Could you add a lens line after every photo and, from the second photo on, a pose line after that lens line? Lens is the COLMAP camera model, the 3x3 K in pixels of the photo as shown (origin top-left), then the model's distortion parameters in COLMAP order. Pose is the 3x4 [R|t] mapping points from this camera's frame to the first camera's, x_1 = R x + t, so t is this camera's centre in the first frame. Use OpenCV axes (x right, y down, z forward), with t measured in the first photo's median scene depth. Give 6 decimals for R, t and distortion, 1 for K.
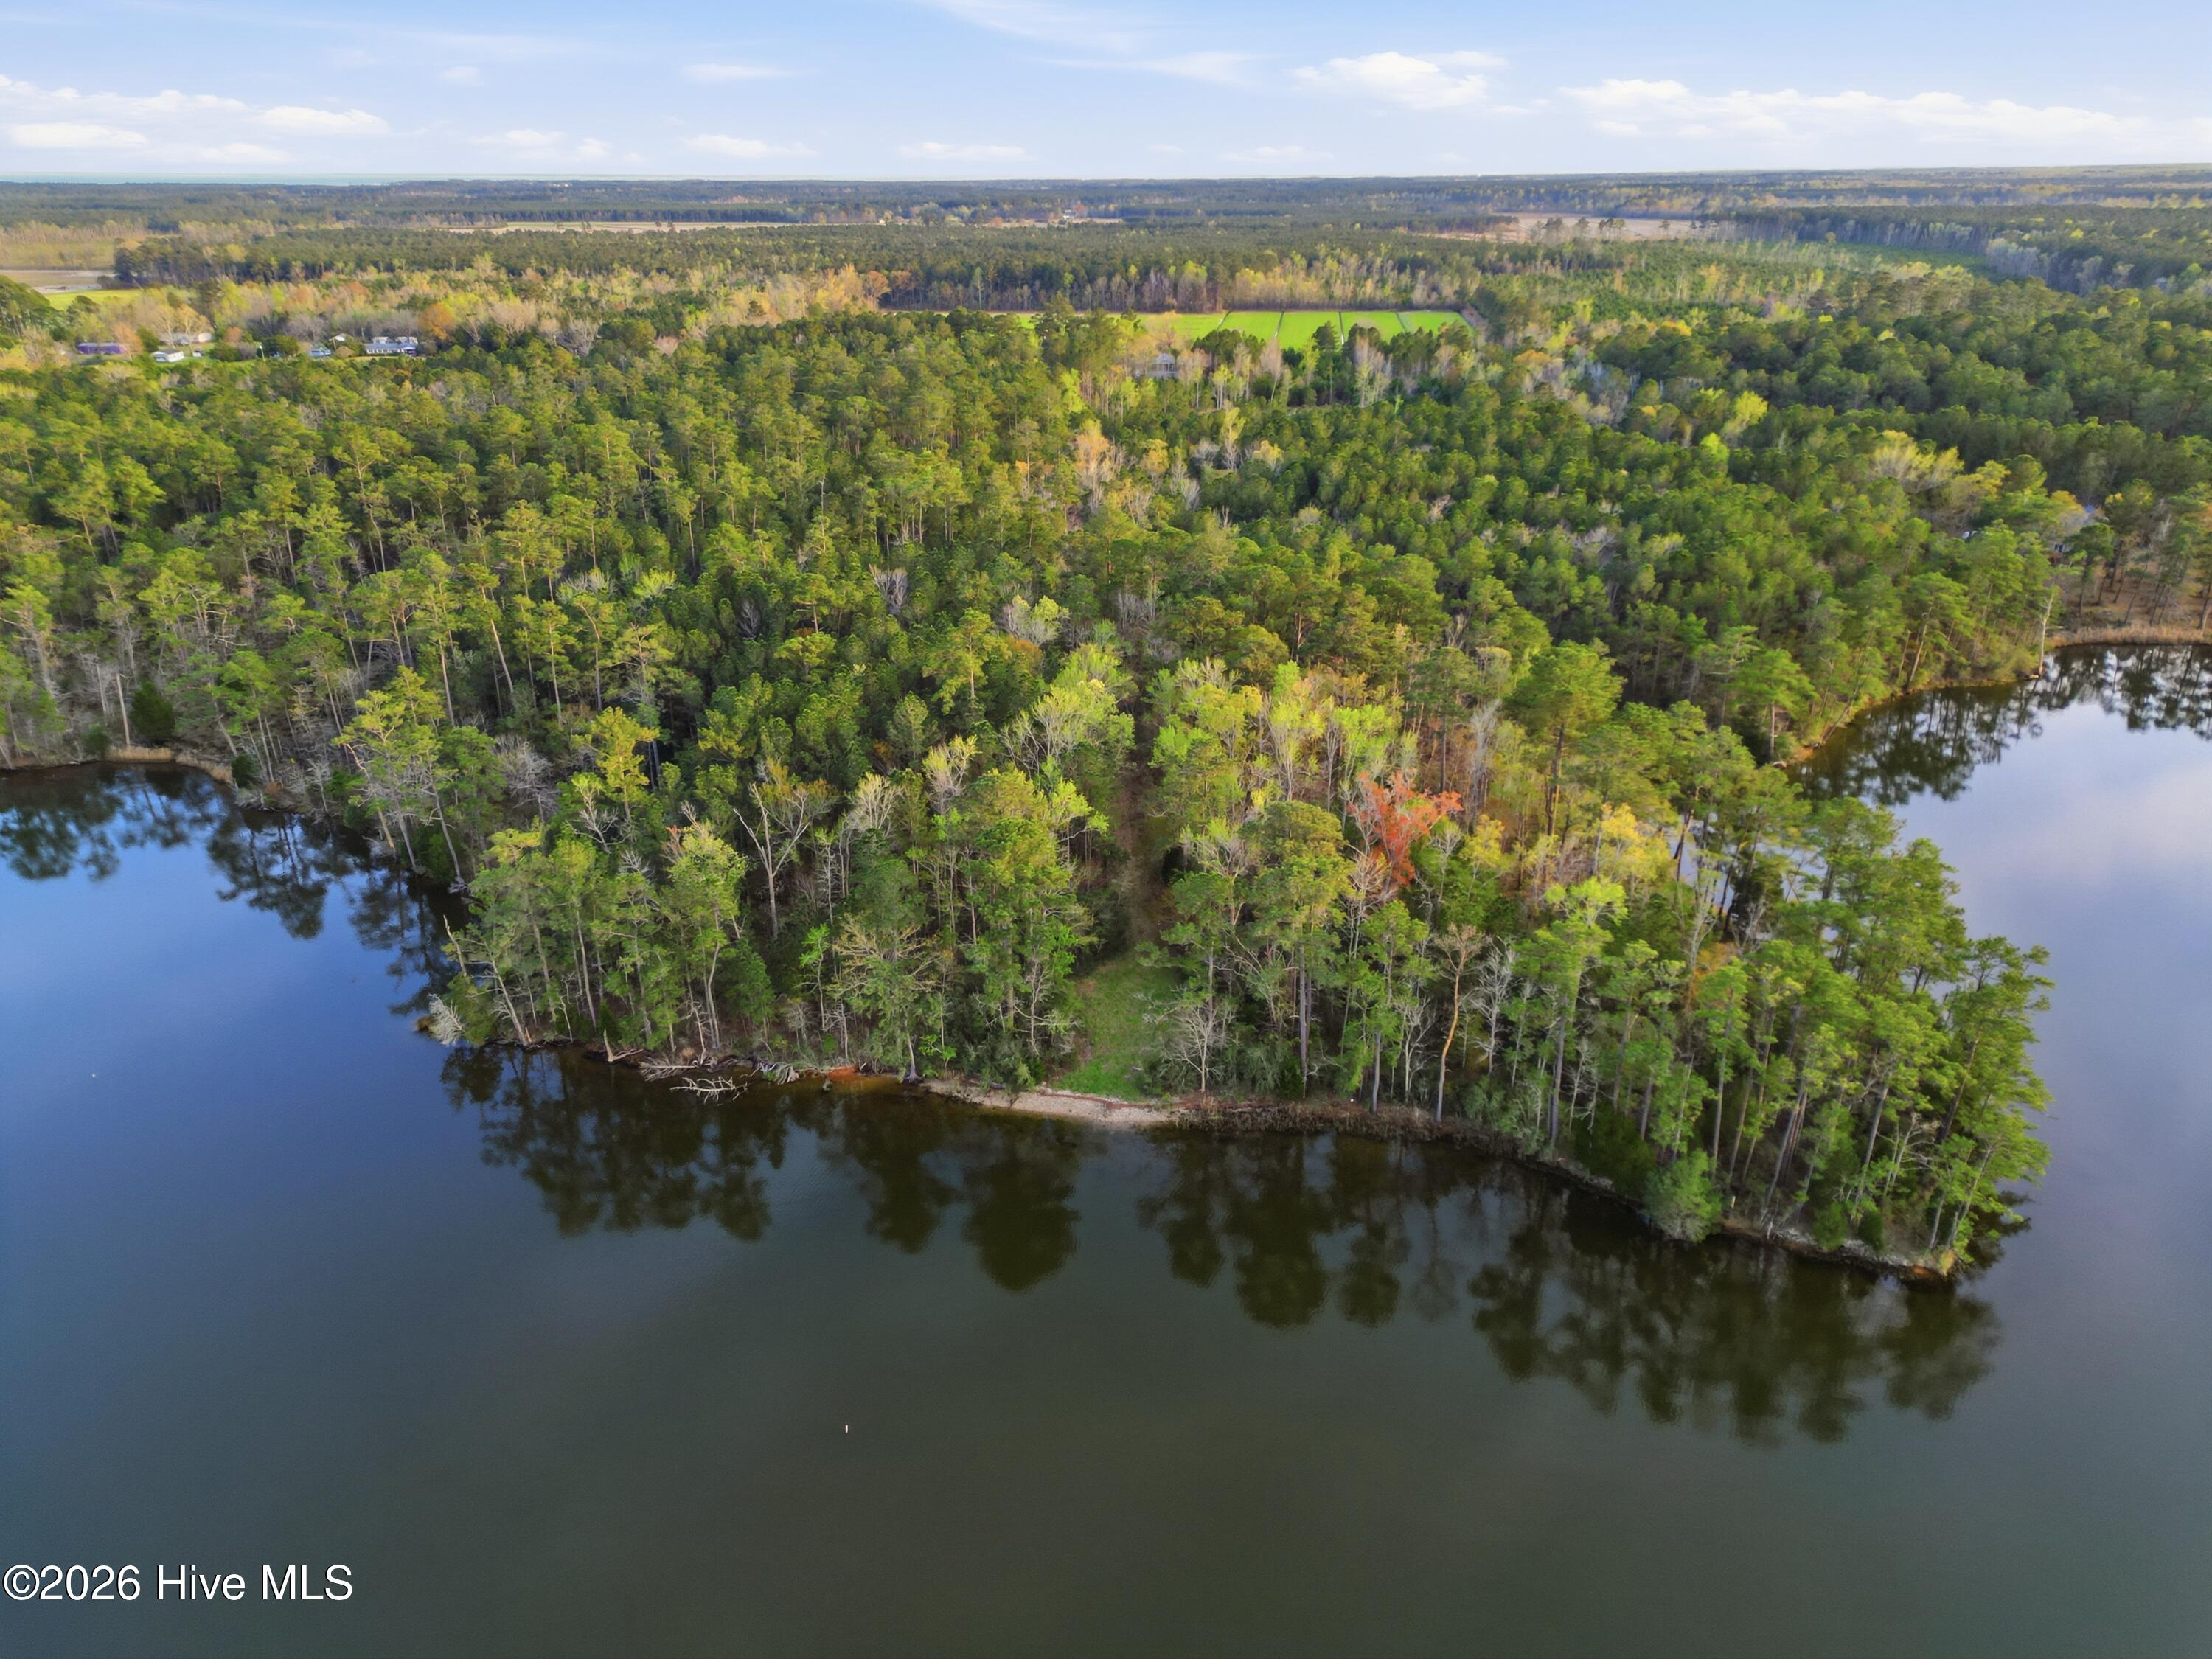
lens RADIAL K [[1556.1, 0, 1095.1], [0, 1556.1, 828.5], [0, 0, 1]] dist [0.072307, -0.062024]
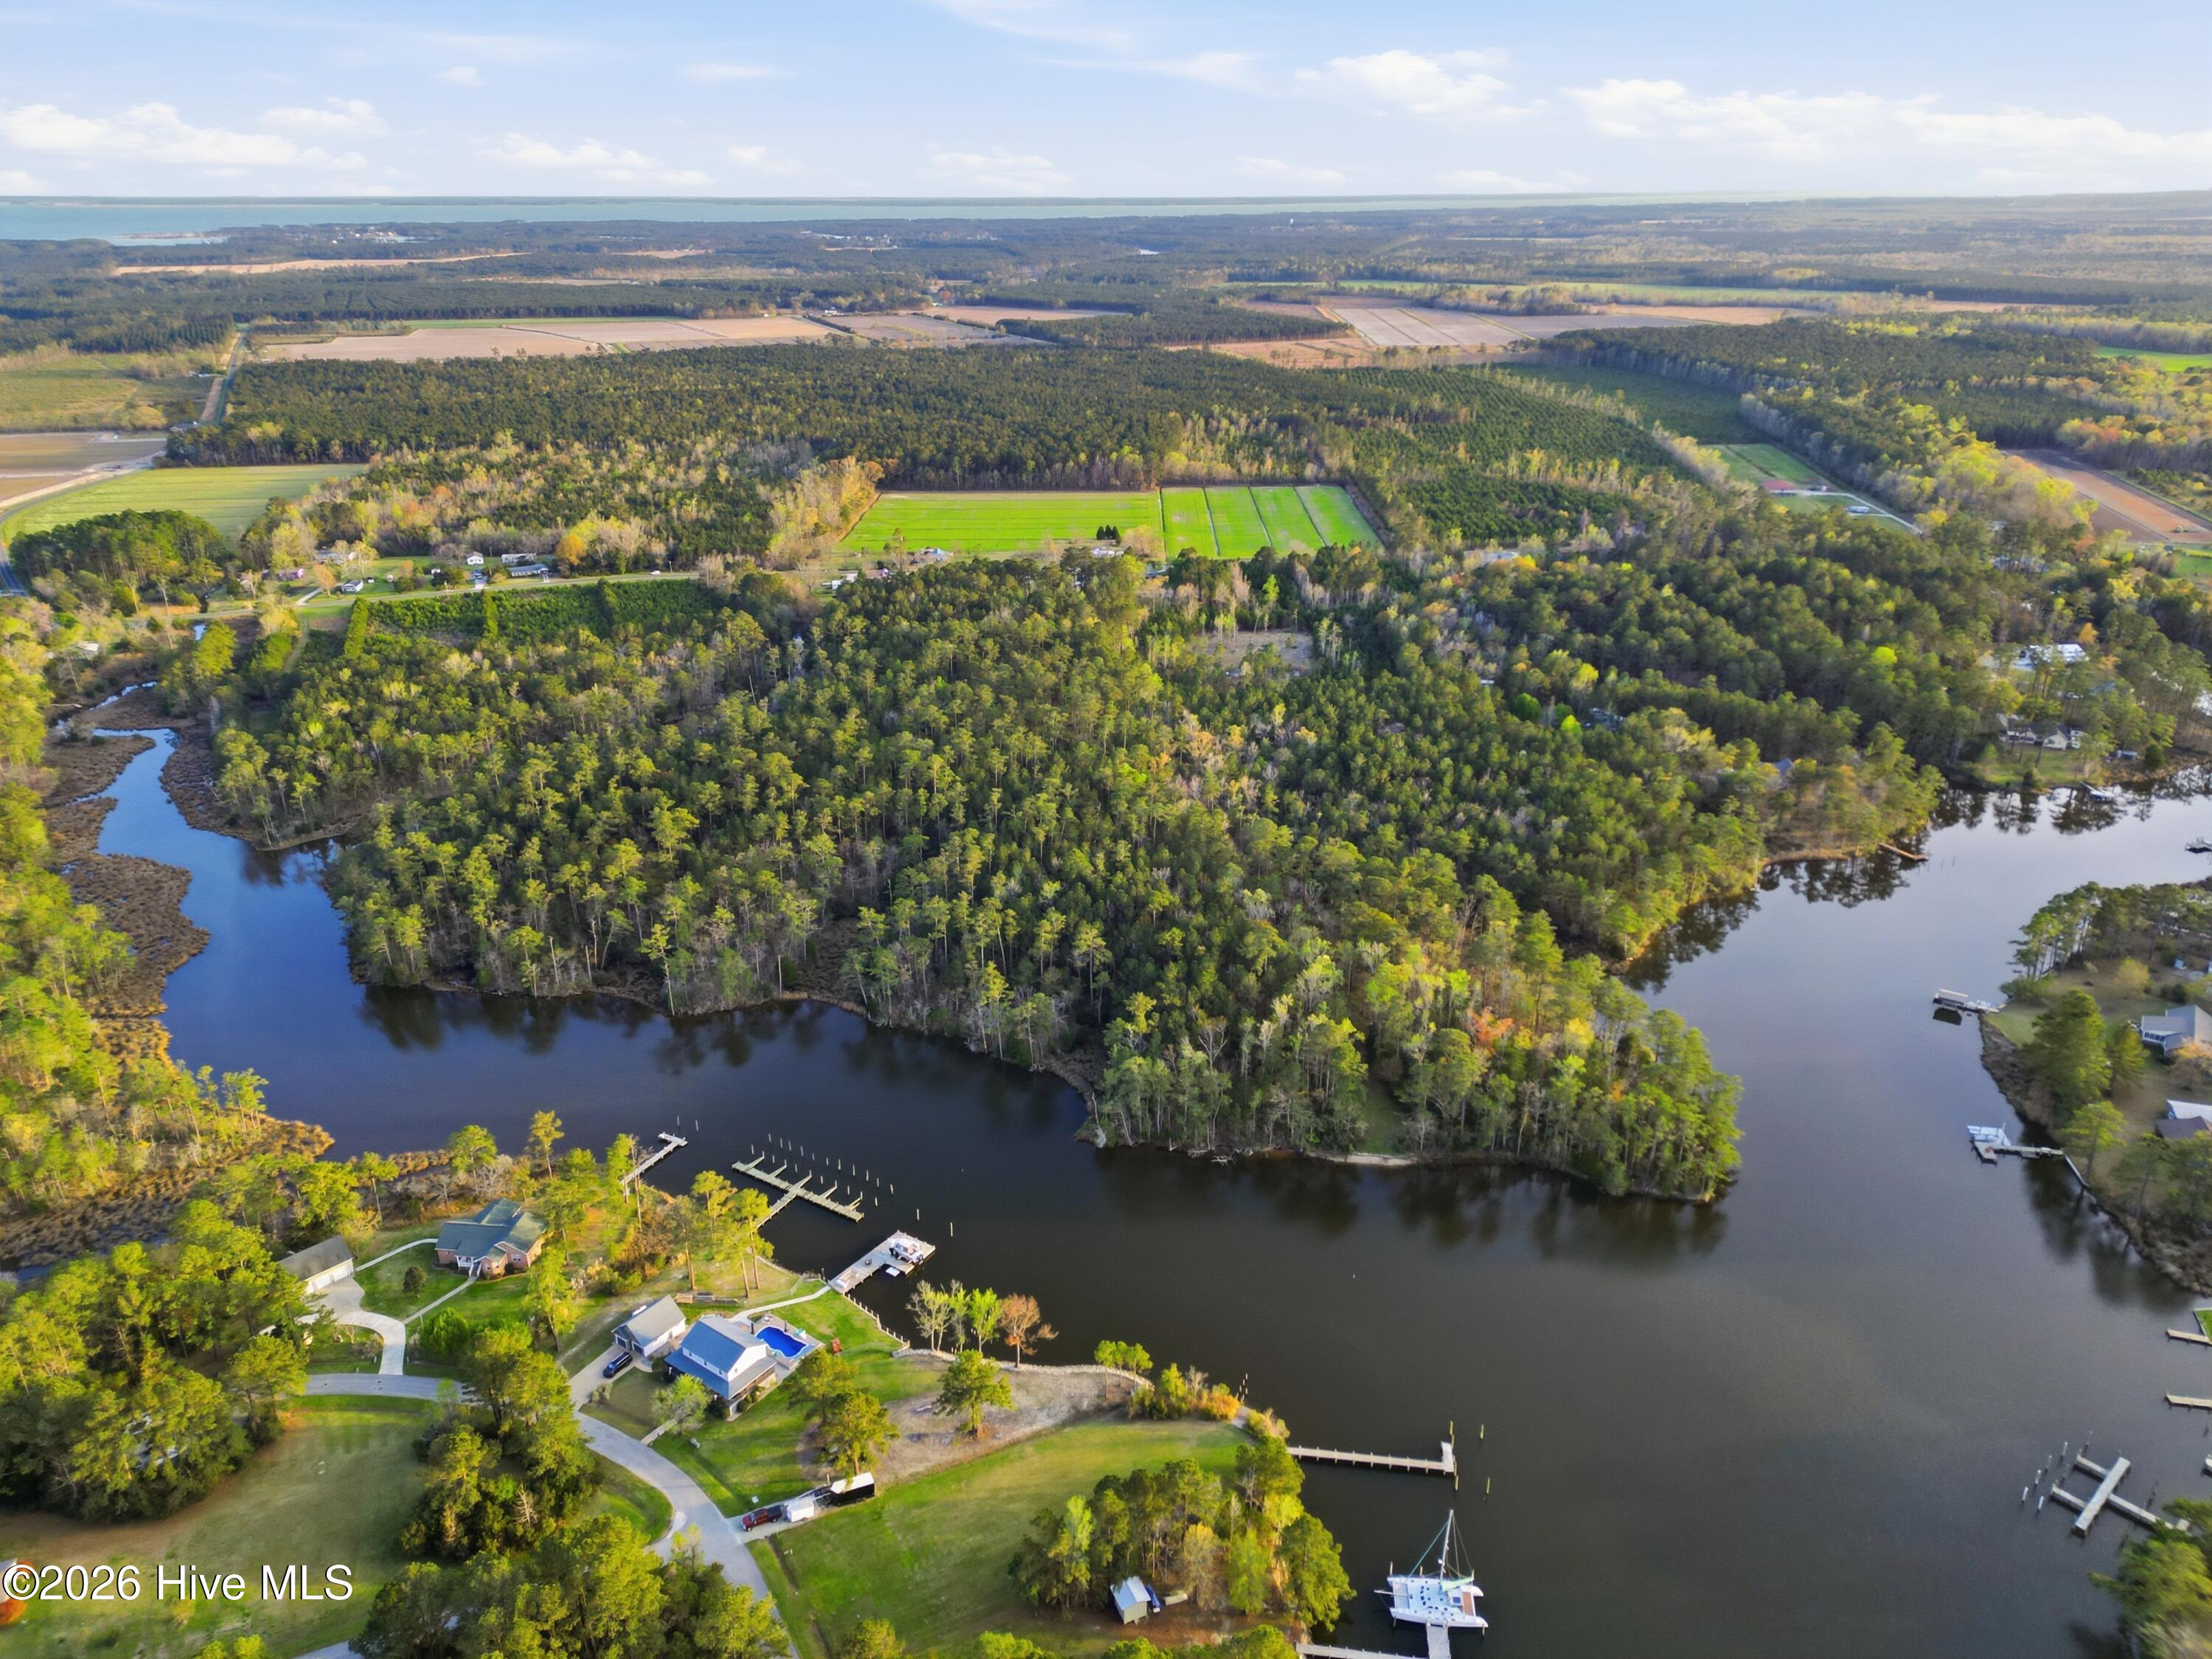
lens RADIAL K [[1556.1, 0, 1111.8], [0, 1556.1, 831.5], [0, 0, 1]] dist [0.072307, -0.062024]
pose [[0.992723, -0.040660, 0.113346, -0.388727], [0.041820, 0.999094, -0.007878, -0.192478], [-0.112923, 0.012561, 0.993524, -0.807484]]
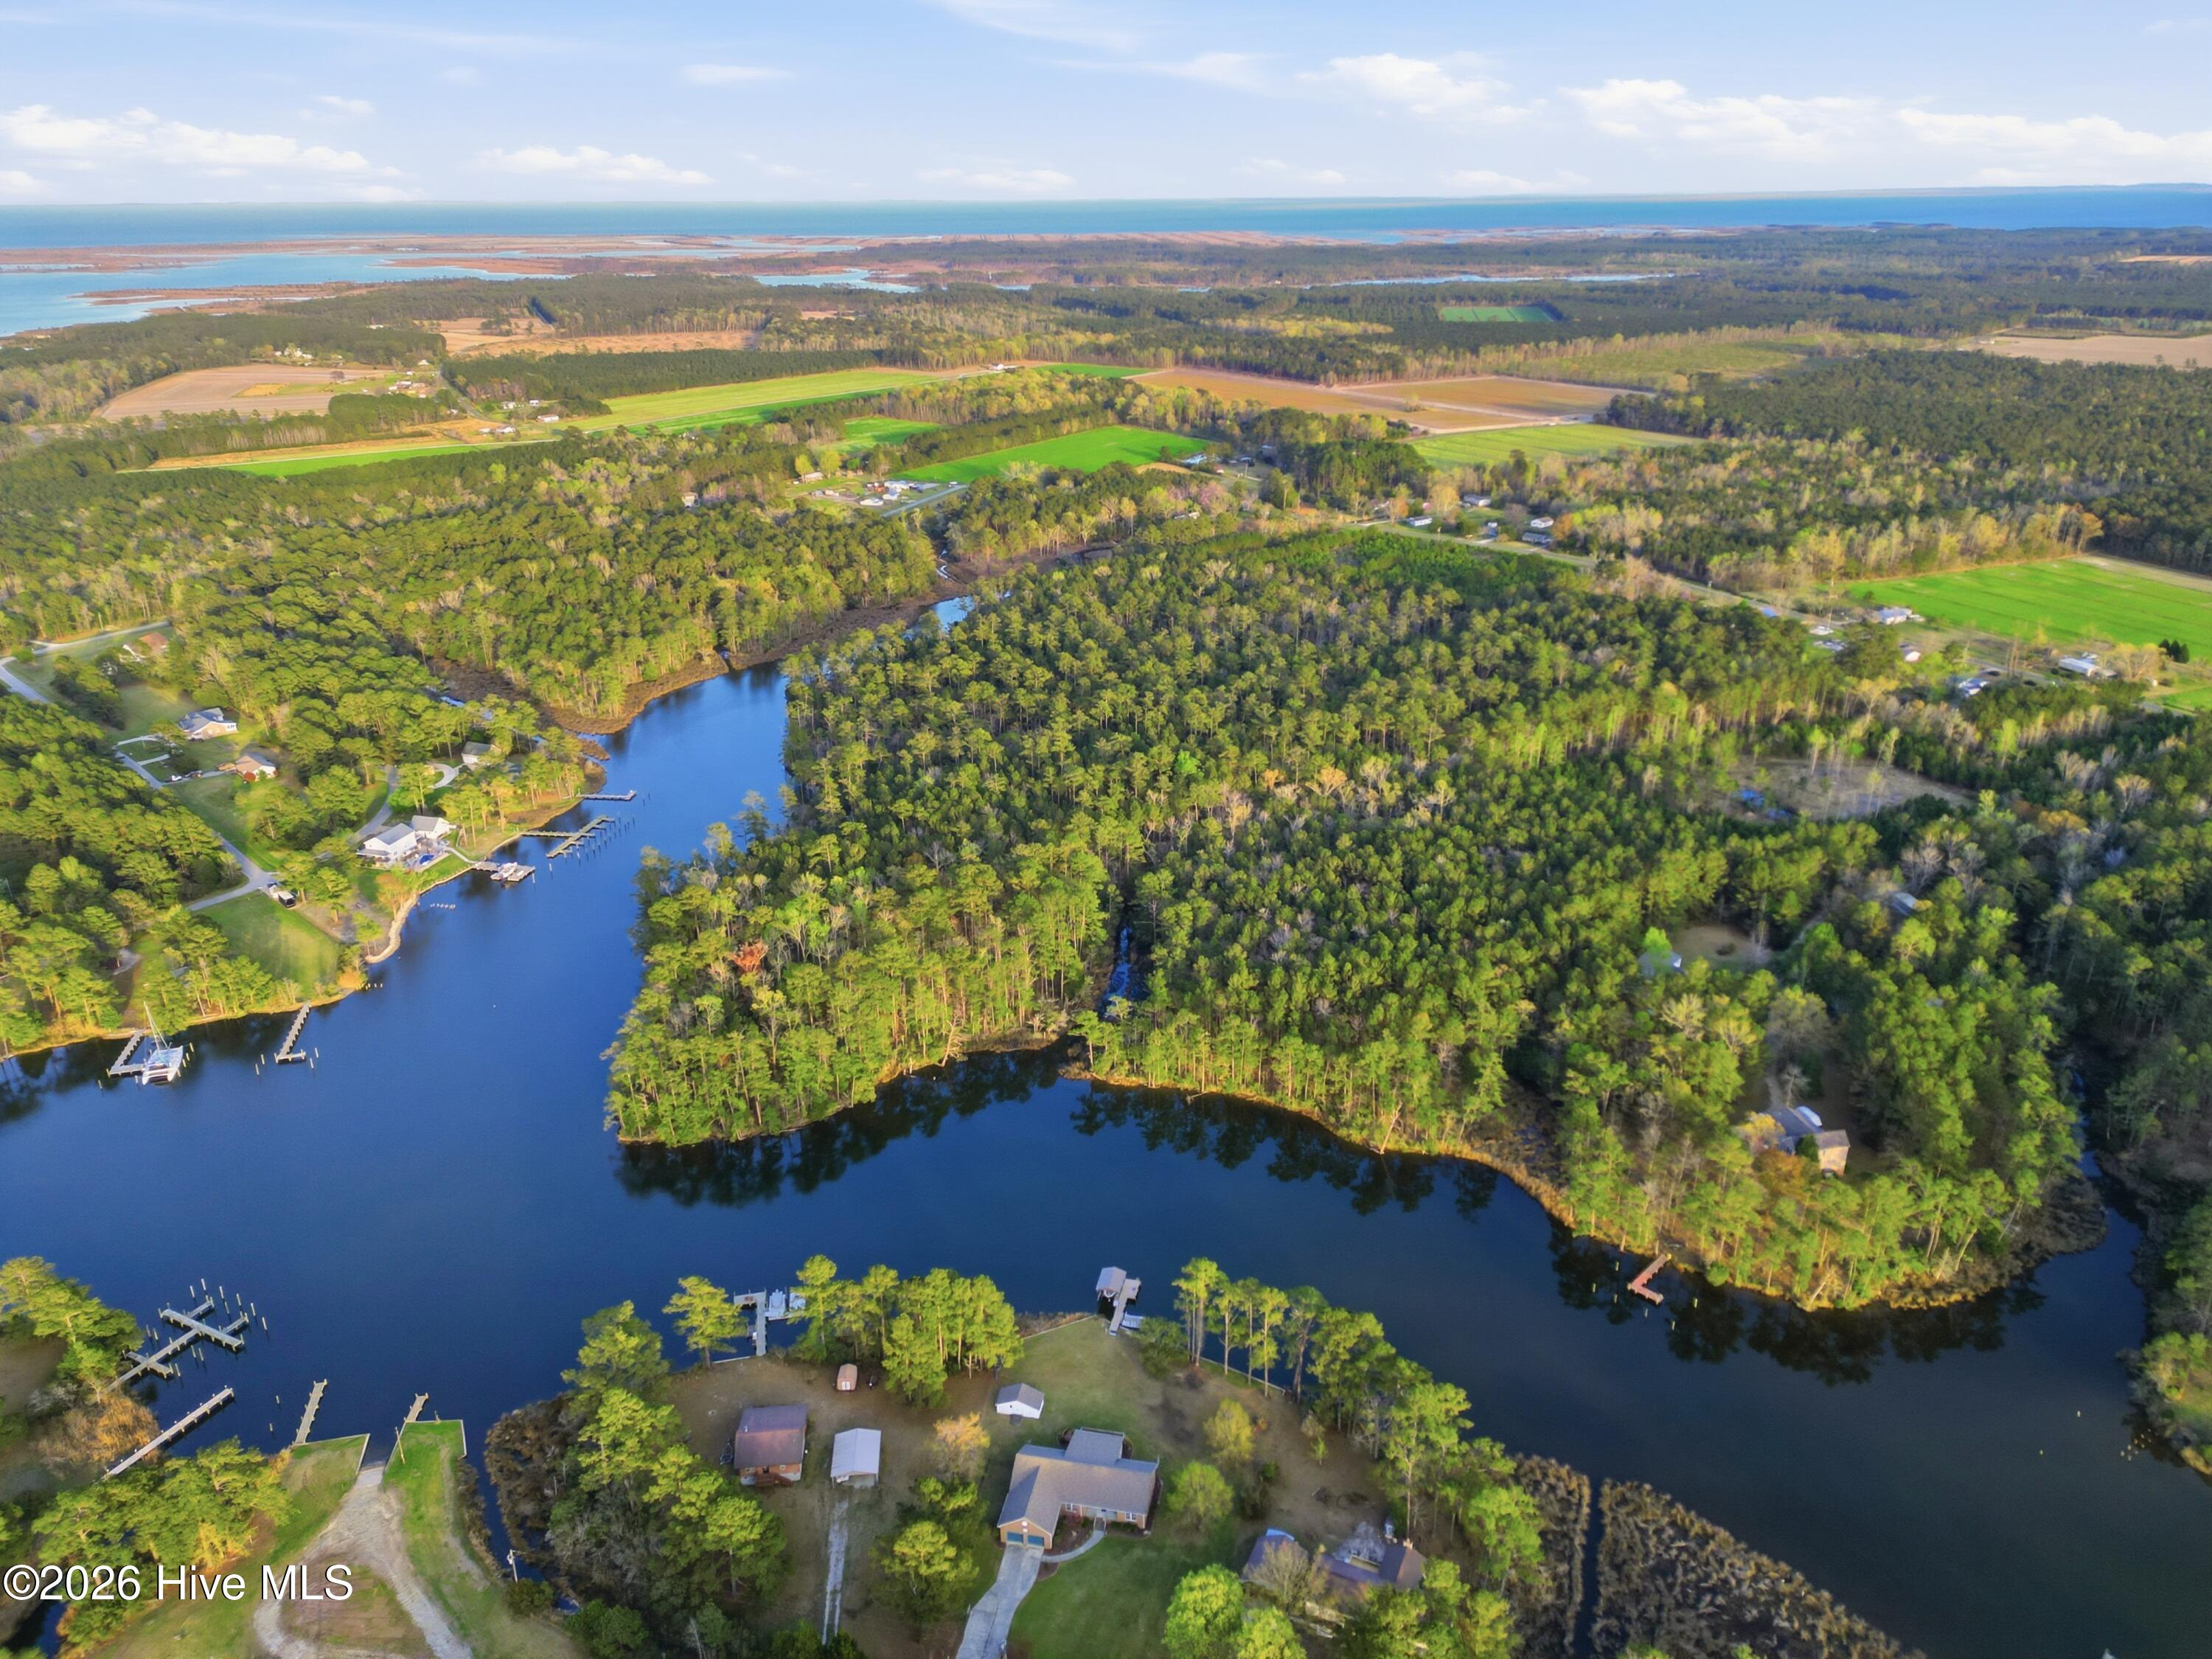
lens RADIAL K [[1556.1, 0, 1114.7], [0, 1556.1, 834.5], [0, 0, 1]] dist [0.072307, -0.062024]
pose [[0.470635, 0.338529, -0.814801, 1.648129], [-0.337347, 0.922344, 0.188356, -0.564221], [0.815291, 0.186224, 0.548289, 0.009943]]
